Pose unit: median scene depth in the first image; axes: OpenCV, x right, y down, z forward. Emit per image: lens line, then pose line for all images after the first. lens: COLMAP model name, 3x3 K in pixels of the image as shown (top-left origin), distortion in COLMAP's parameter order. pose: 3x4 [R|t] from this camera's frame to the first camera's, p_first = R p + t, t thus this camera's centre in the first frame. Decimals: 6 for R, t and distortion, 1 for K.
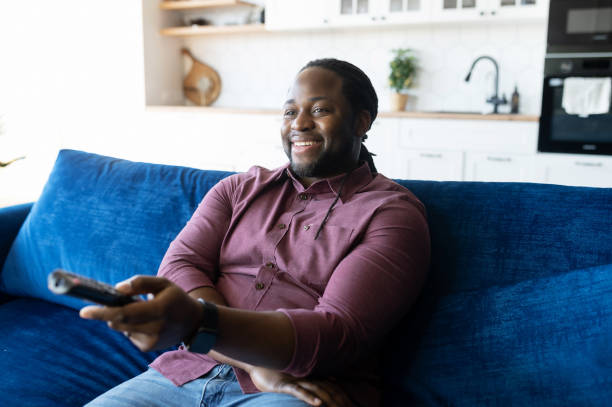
lens RADIAL K [[912.4, 0, 306.0], [0, 912.4, 203.5], [0, 0, 1]] dist [-0.128177, 0.101214]
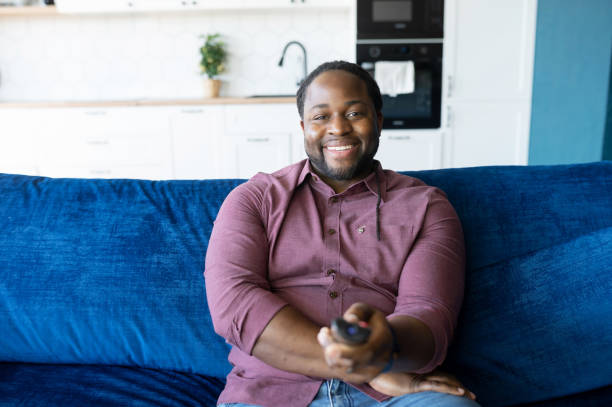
lens RADIAL K [[912.4, 0, 306.0], [0, 912.4, 203.5], [0, 0, 1]] dist [-0.128177, 0.101214]
pose [[0.783856, -0.118746, 0.609483, -0.650537], [0.084482, 0.992812, 0.084778, -0.092820], [-0.615169, -0.014963, 0.788253, 0.231389]]
